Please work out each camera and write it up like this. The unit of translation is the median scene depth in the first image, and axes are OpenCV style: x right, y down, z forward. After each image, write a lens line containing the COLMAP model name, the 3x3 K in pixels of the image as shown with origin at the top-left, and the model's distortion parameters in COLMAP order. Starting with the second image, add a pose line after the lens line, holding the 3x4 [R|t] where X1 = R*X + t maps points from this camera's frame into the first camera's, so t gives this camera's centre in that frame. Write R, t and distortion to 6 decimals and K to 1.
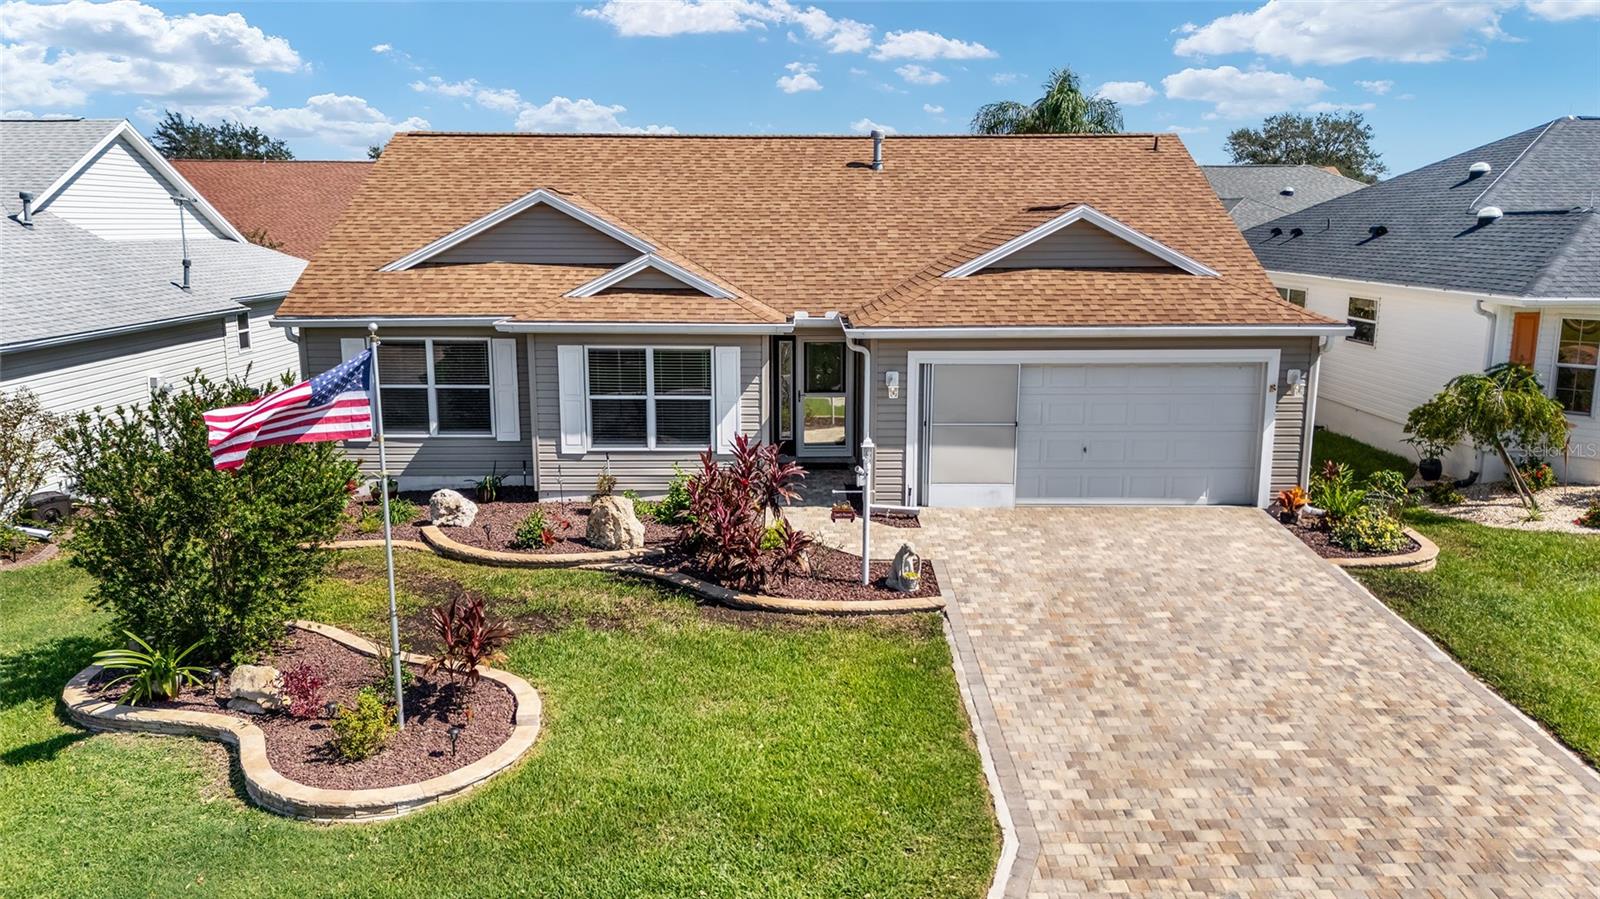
lens RADIAL K [[1182.5, 0, 805.7], [0, 1182.5, 456.8], [0, 0, 1]] dist [0.087438, -0.107983]
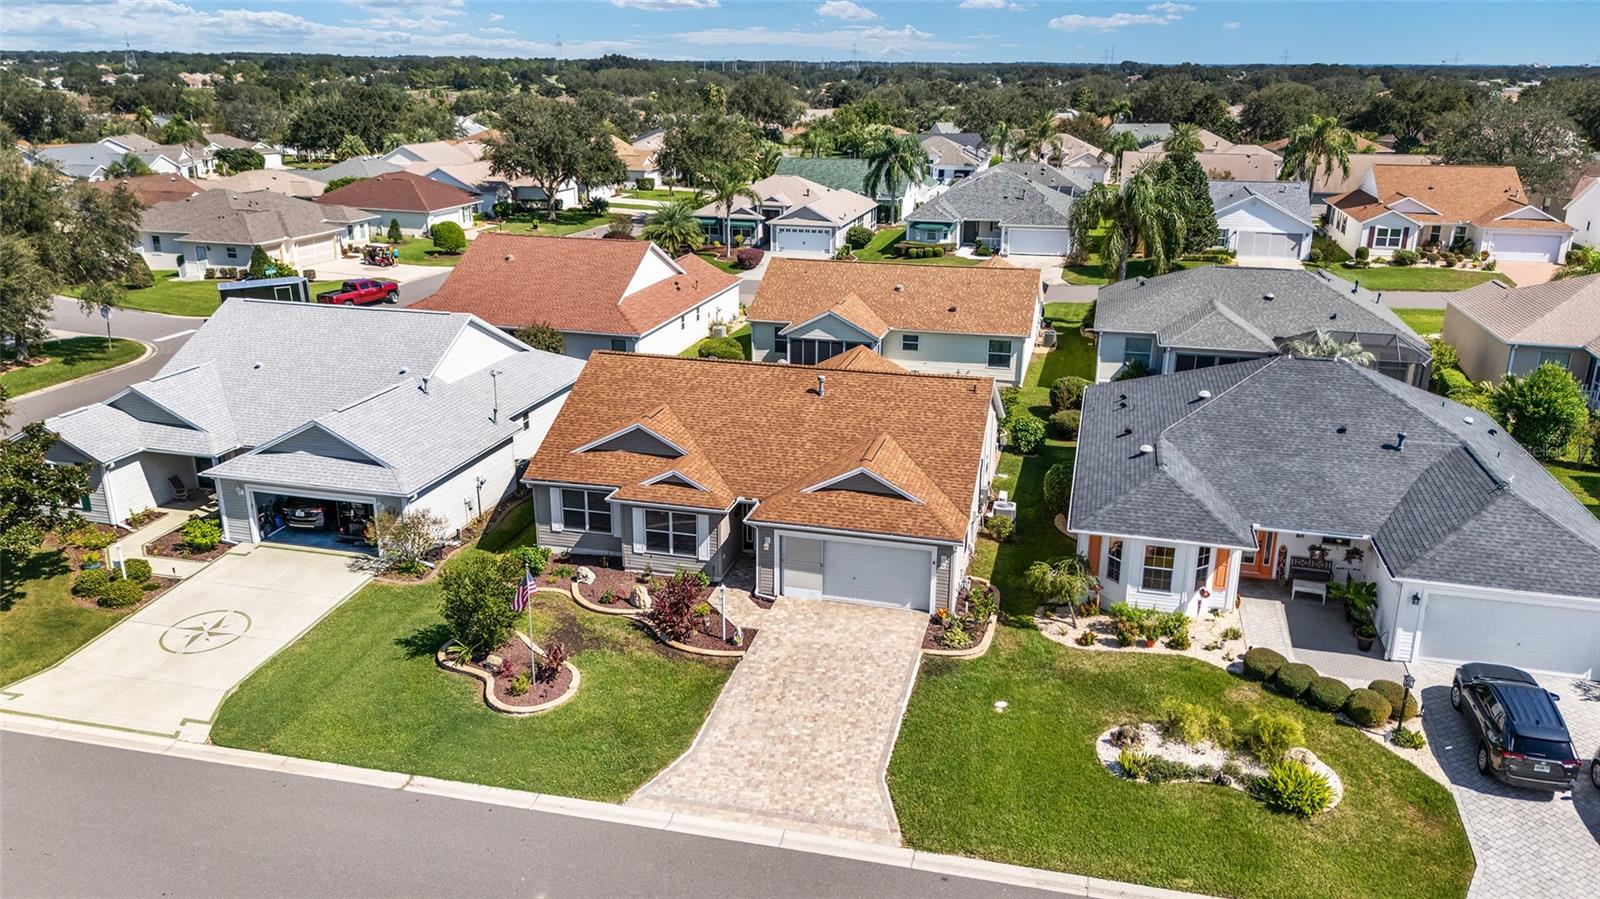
lens RADIAL K [[1182.5, 0, 805.7], [0, 1182.5, 456.8], [0, 0, 1]] dist [0.087438, -0.107983]
pose [[0.965342, 0.087365, -0.245932, 0.674861], [-0.056108, 0.989746, 0.131360, -0.517224], [0.254887, -0.113009, 0.960345, -1.105469]]
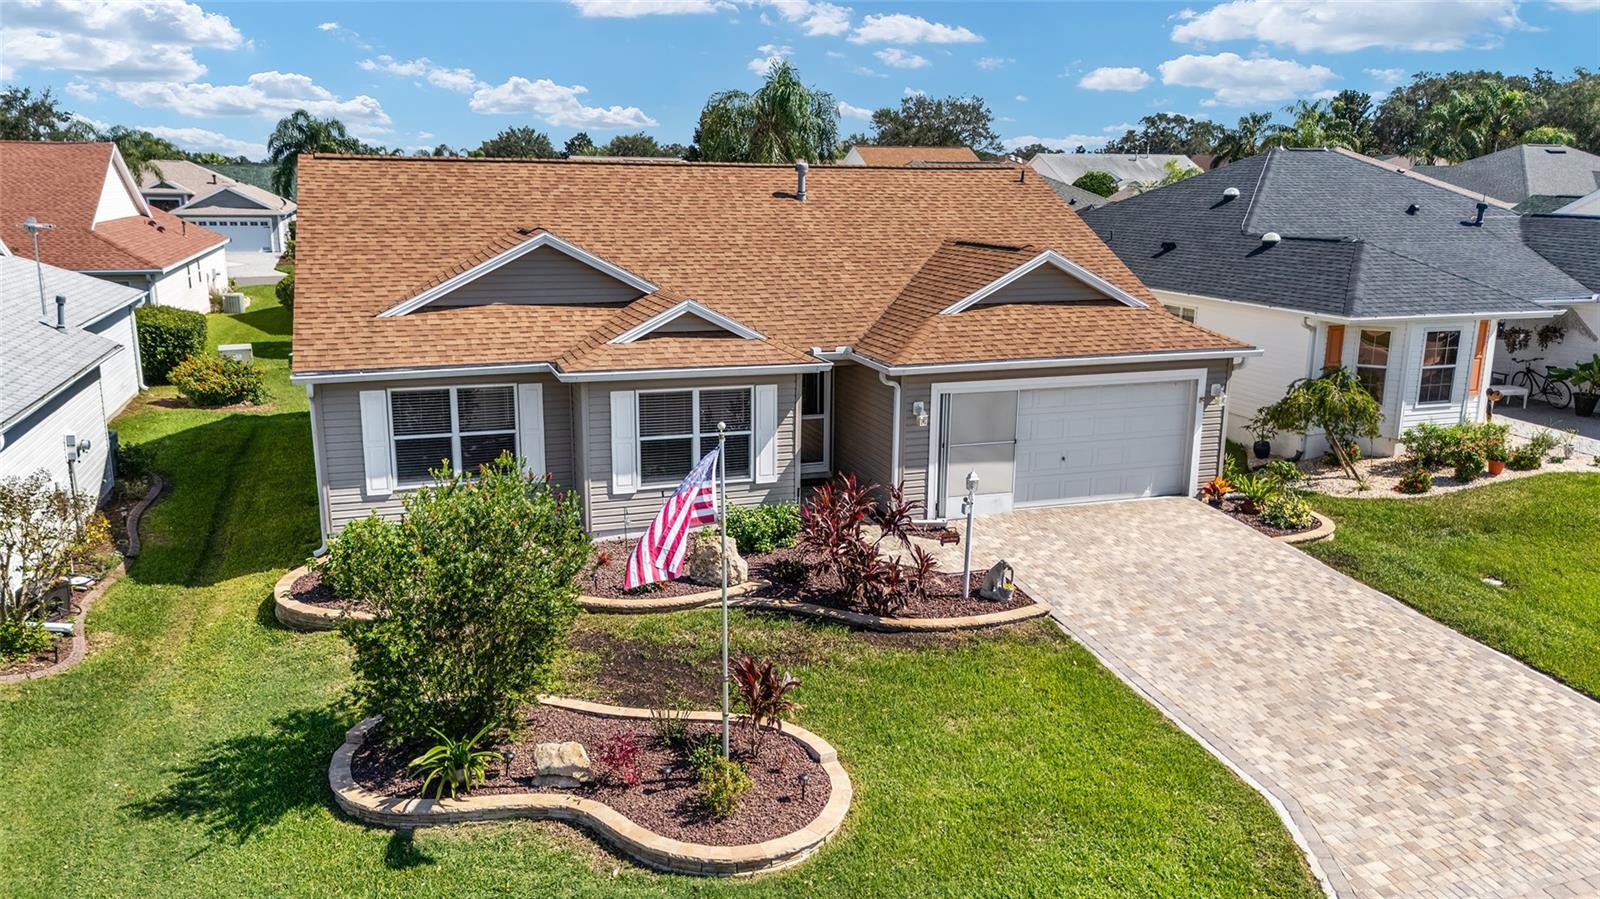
lens RADIAL K [[1182.5, 0, 805.7], [0, 1182.5, 456.8], [0, 0, 1]] dist [0.087438, -0.107983]
pose [[0.946701, -0.065659, 0.315350, -0.385618], [0.053979, 0.997498, 0.045640, -0.076703], [-0.317558, -0.026185, 0.947877, -0.037977]]
